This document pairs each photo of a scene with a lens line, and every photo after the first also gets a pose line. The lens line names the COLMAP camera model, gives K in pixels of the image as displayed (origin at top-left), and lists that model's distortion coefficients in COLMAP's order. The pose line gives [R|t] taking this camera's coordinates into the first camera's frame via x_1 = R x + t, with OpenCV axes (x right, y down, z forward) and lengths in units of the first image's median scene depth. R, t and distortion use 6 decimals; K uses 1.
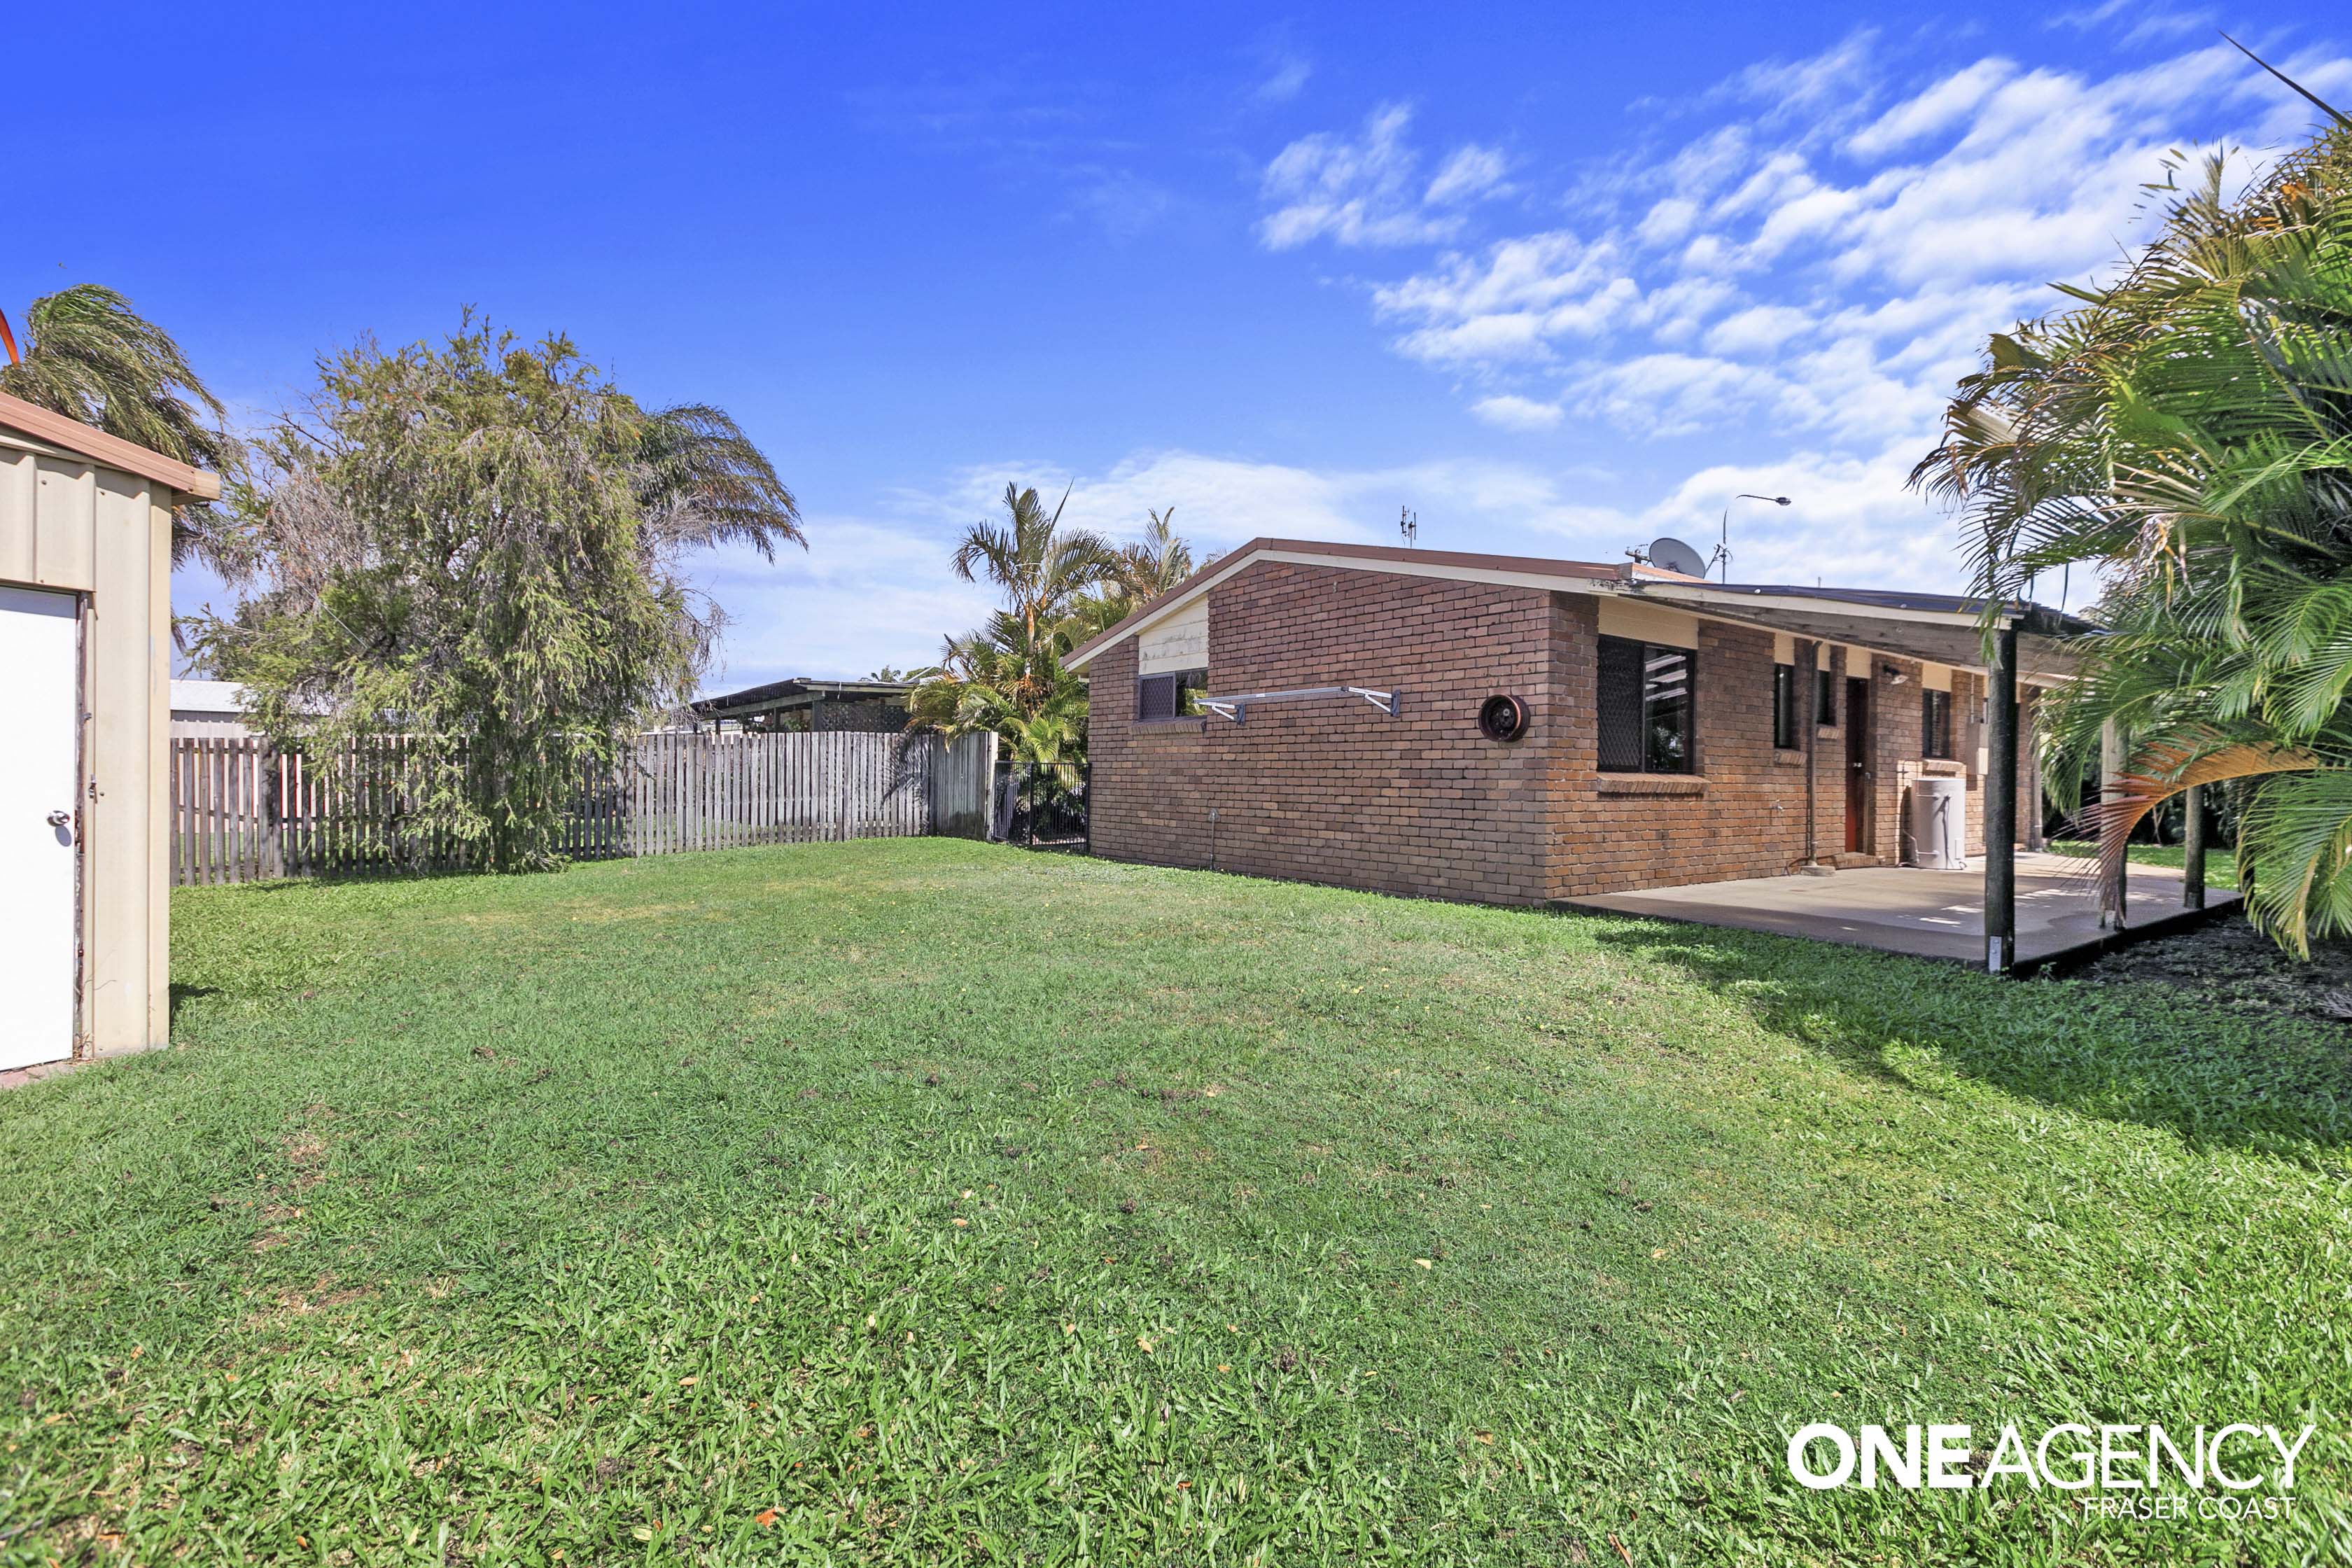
lens RADIAL K [[1084.7, 0, 1176.8], [0, 1084.7, 796.0], [0, 0, 1]] dist [0.014847, -0.001092]
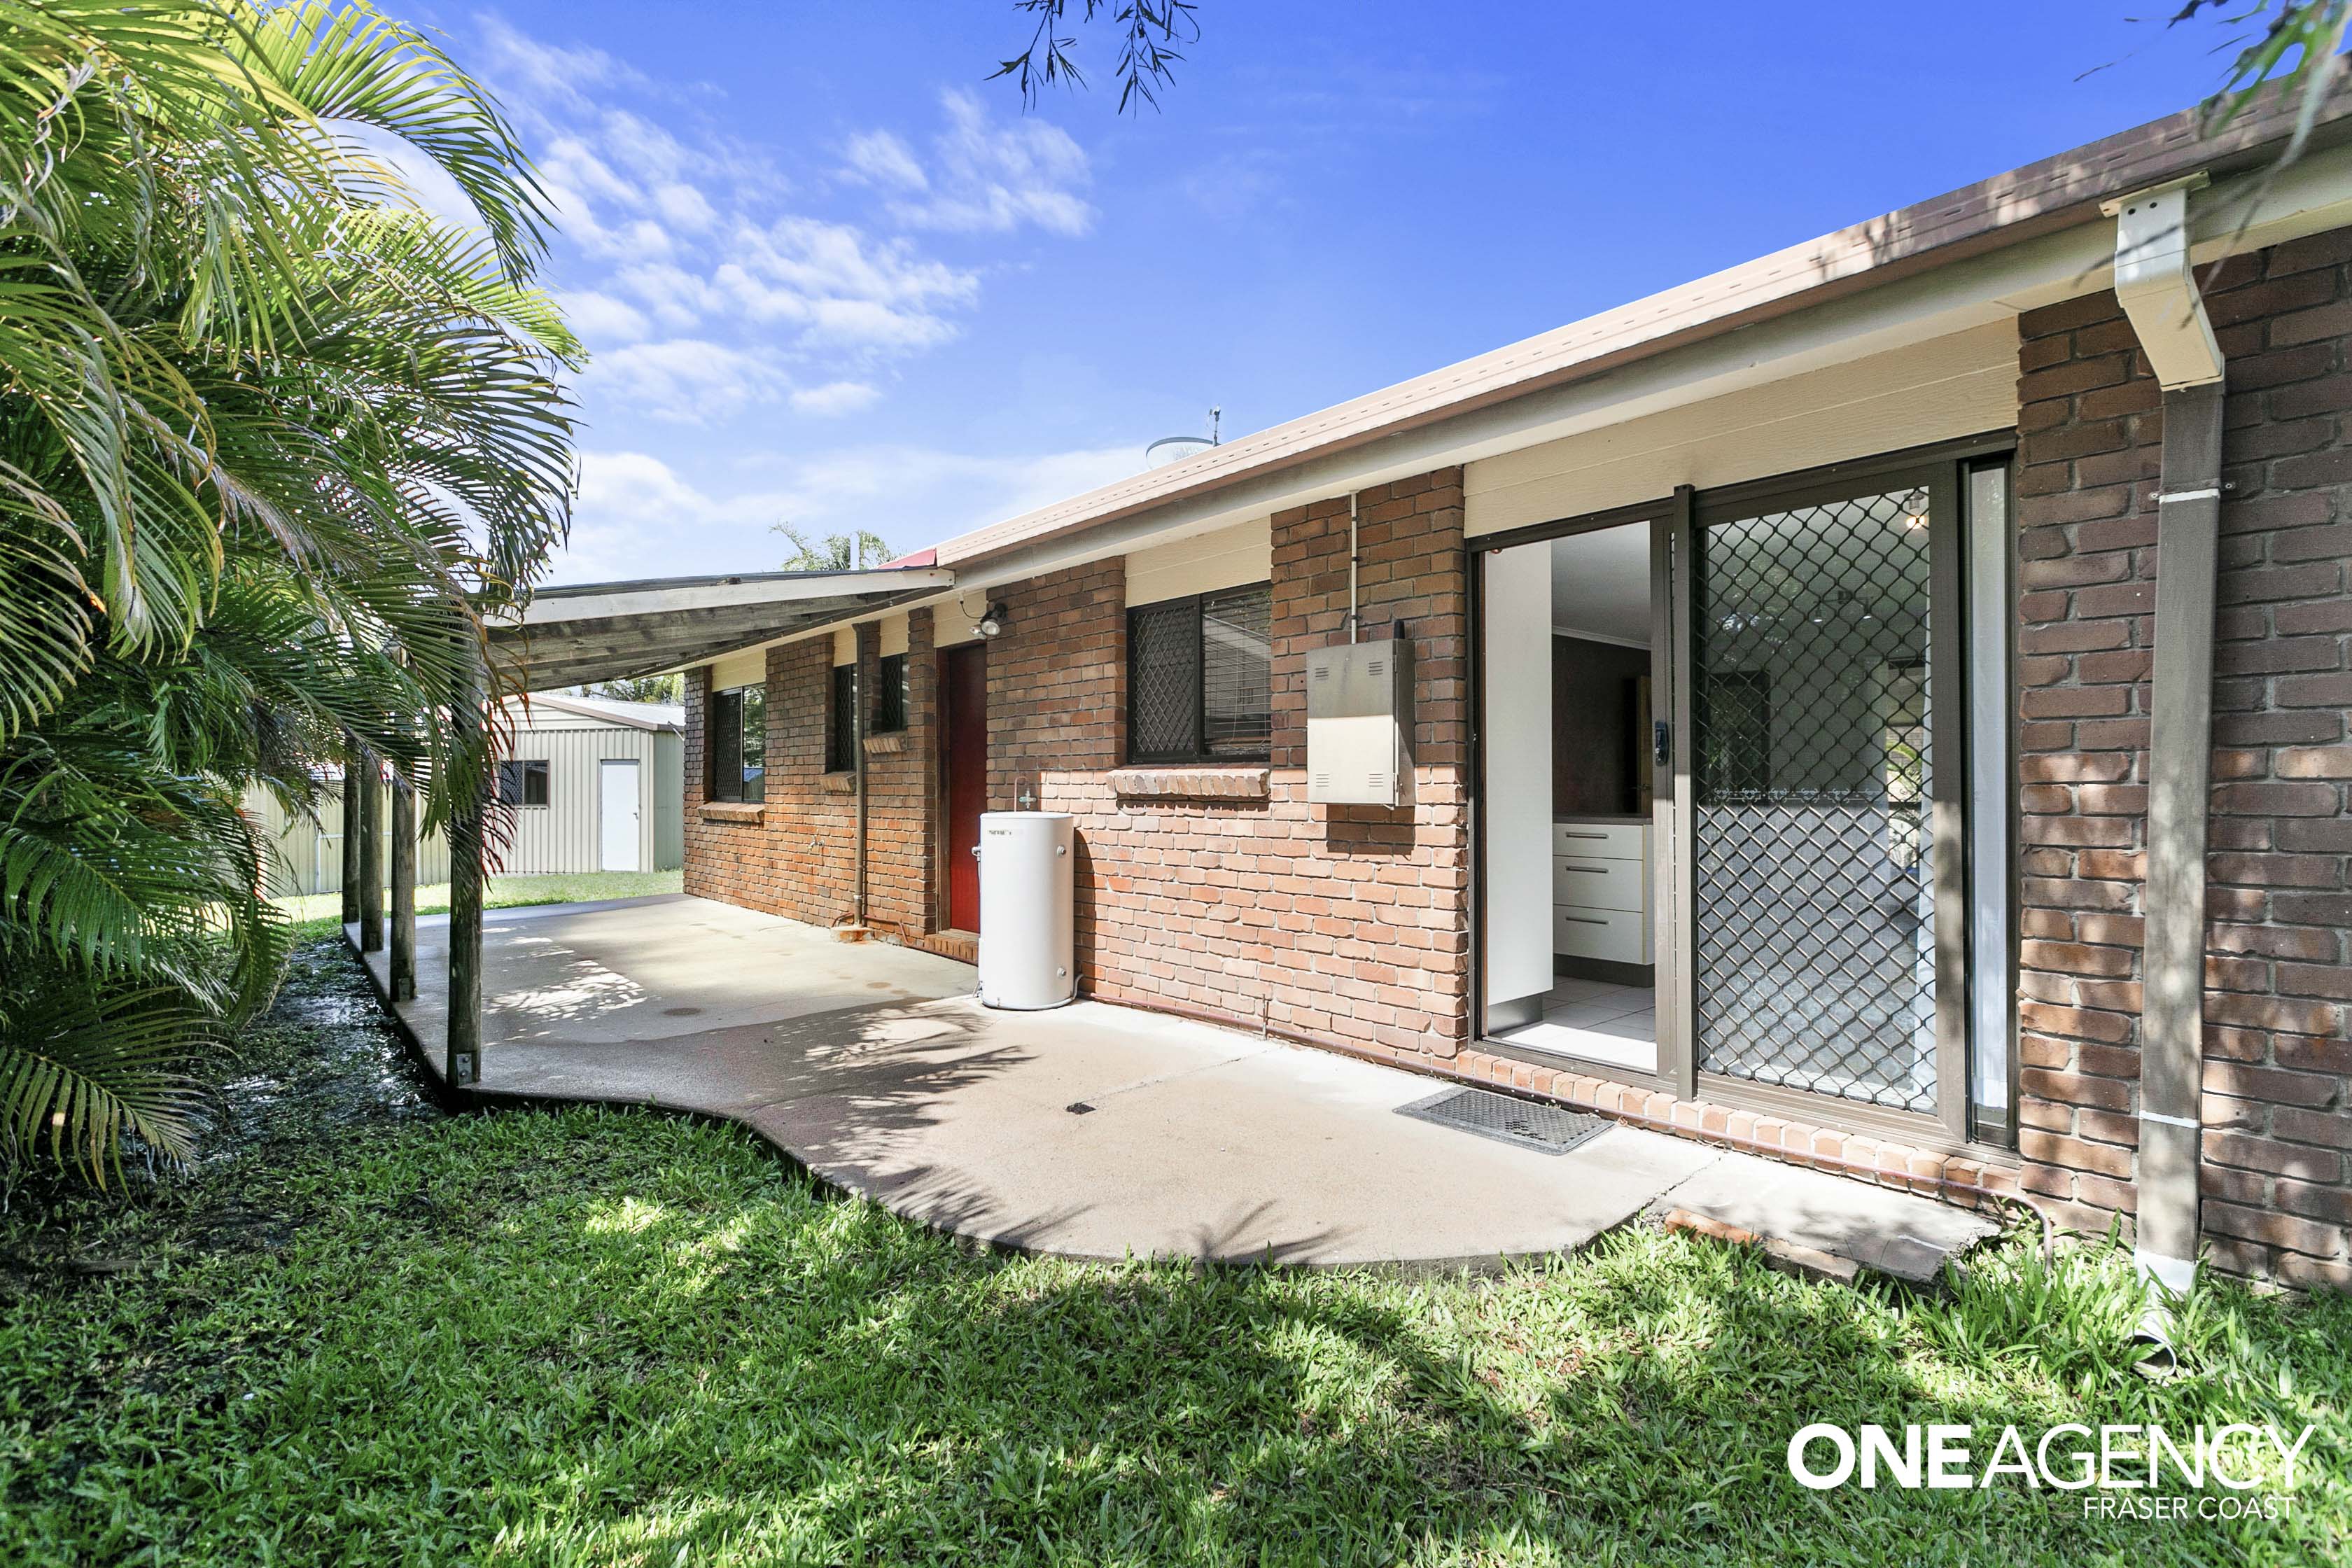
lens RADIAL K [[1084.7, 0, 1174.8], [0, 1084.7, 782.0], [0, 0, 1]] dist [0.014847, -0.001092]
pose [[0.034244, -0.002160, -0.999411, 1.370691], [0.003065, 0.999993, -0.002056, -0.033792], [0.999409, -0.002992, 0.034250, 1.227185]]
